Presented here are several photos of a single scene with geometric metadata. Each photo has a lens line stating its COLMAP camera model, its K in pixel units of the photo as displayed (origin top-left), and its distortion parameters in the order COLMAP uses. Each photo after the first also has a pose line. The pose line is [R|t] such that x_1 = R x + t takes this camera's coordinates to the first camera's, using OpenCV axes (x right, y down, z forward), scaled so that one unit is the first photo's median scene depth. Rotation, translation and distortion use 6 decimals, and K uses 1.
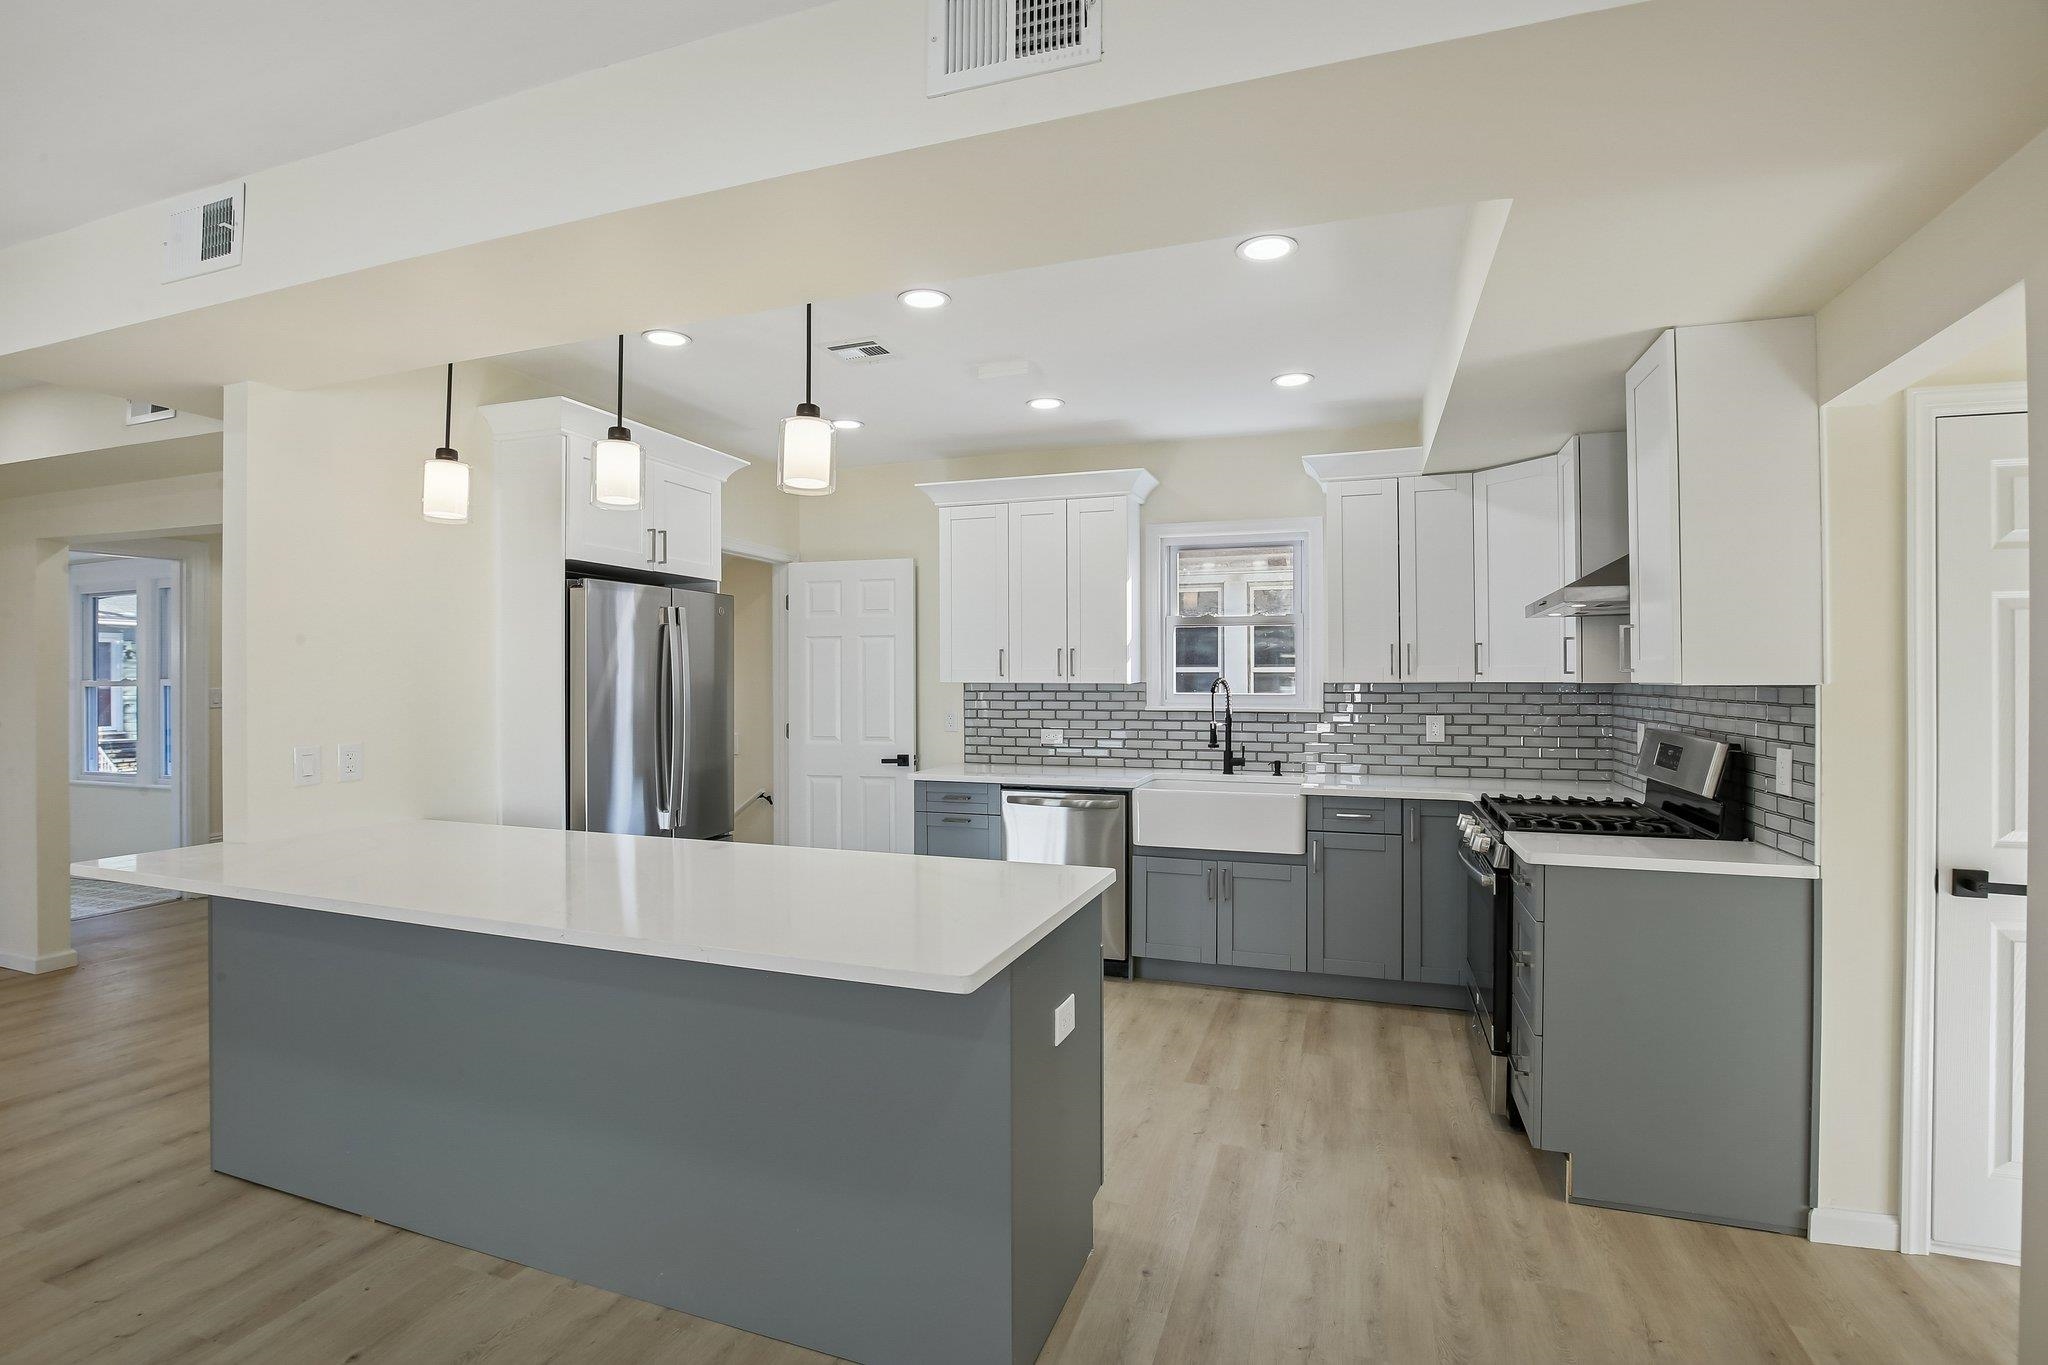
lens RADIAL K [[949.0, 0, 1030.3], [0, 949.0, 674.0], [0, 0, 1]] dist [-0.003543, 0.000119]
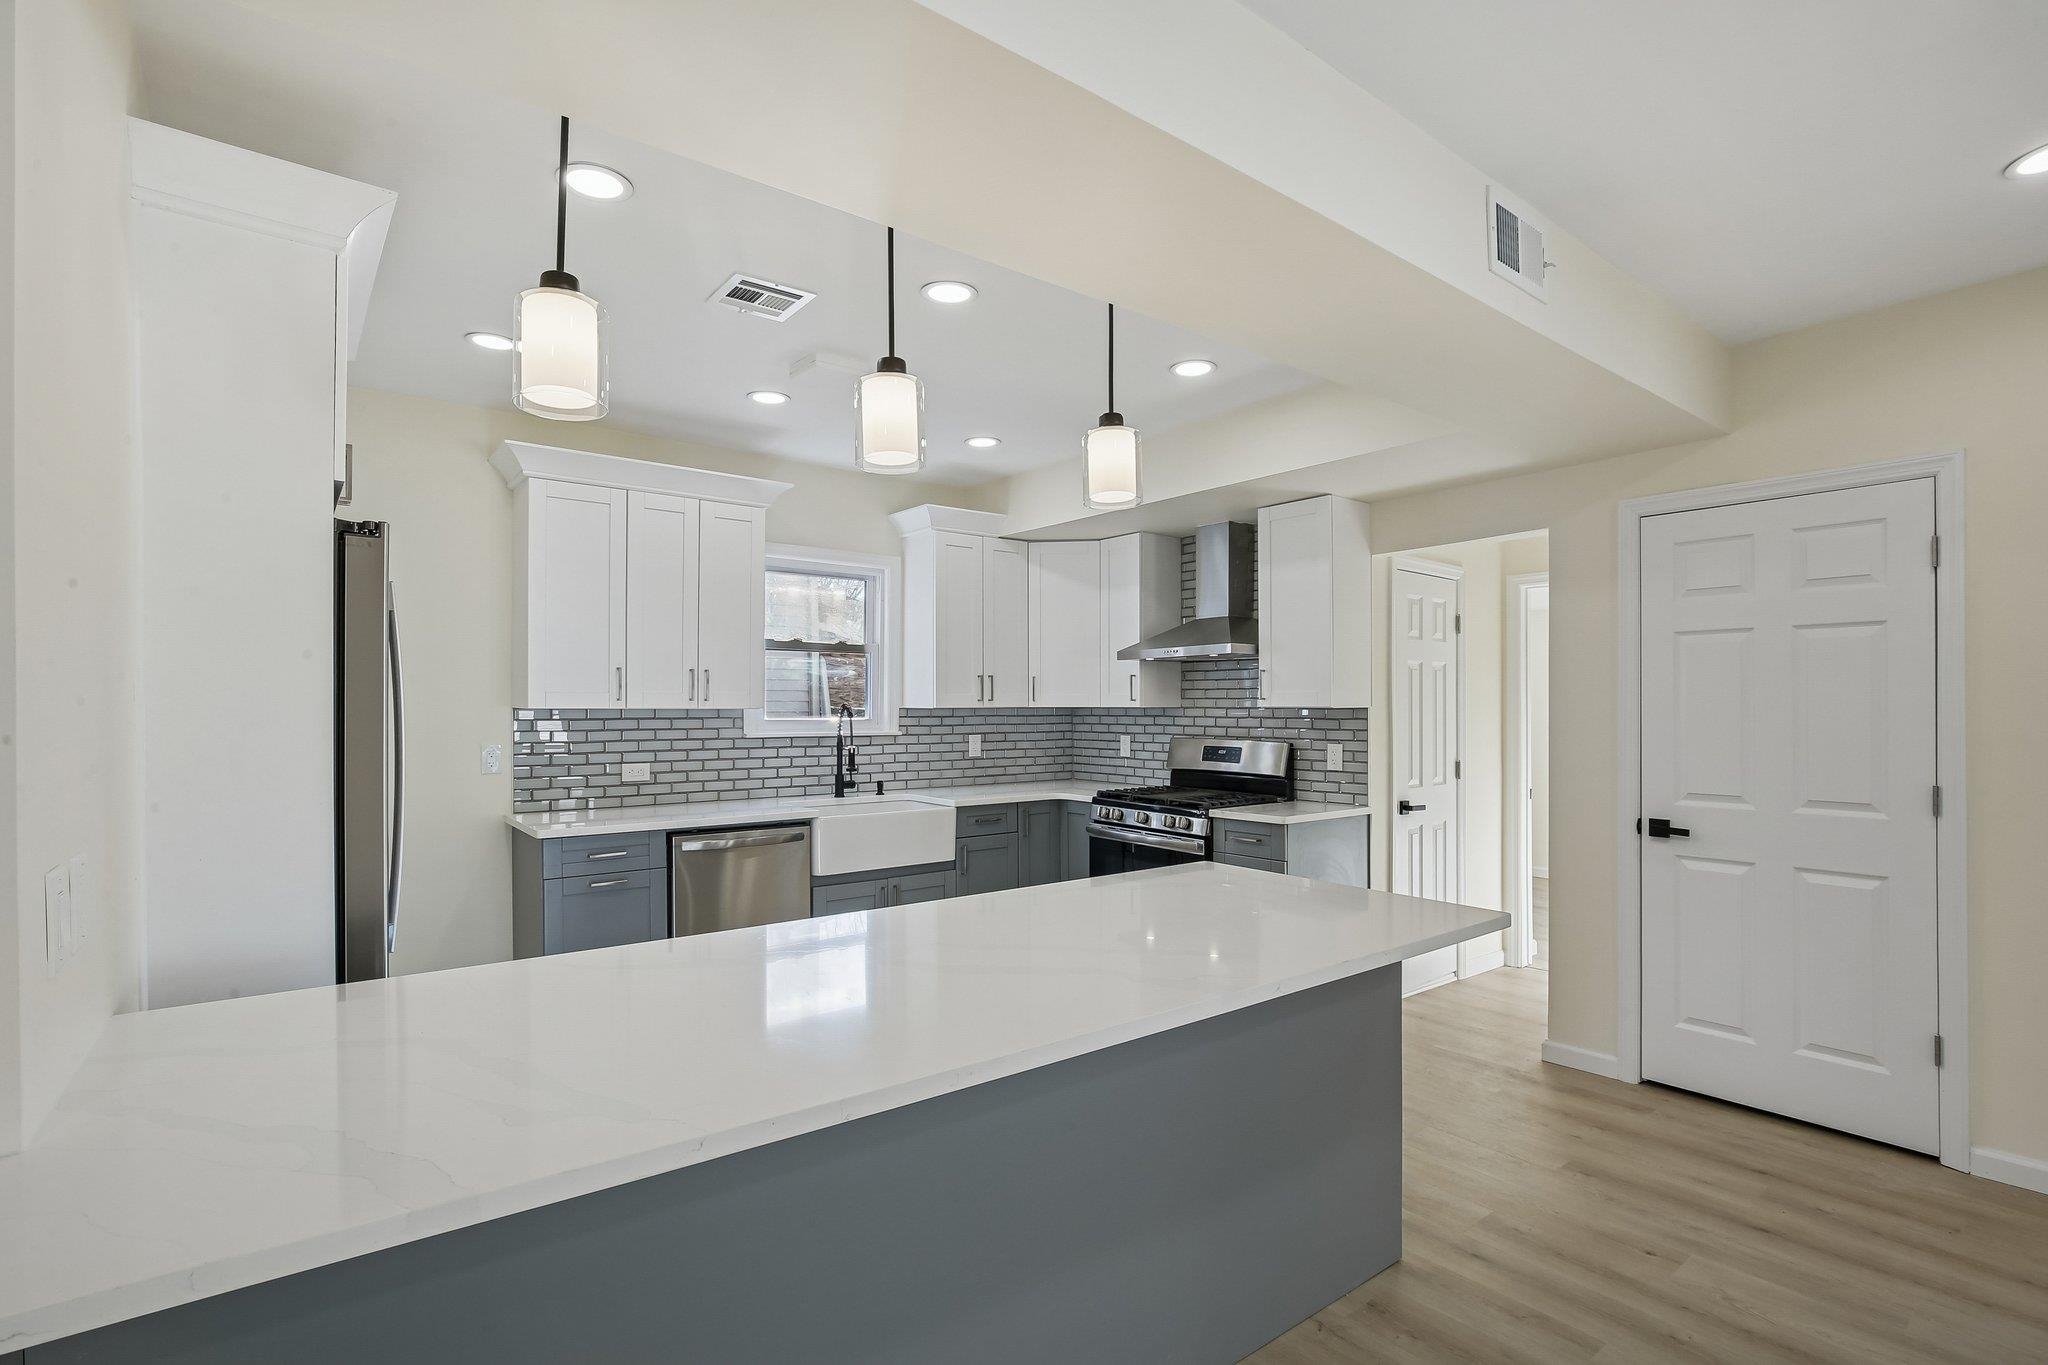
lens RADIAL K [[949.0, 0, 1030.1], [0, 949.0, 699.5], [0, 0, 1]] dist [-0.003543, 0.000119]
pose [[0.558591, 0.006883, 0.829414, -0.533922], [-0.005076, 0.999975, -0.004880, 0.003956], [-0.829428, -0.001484, 0.558612, 0.261062]]
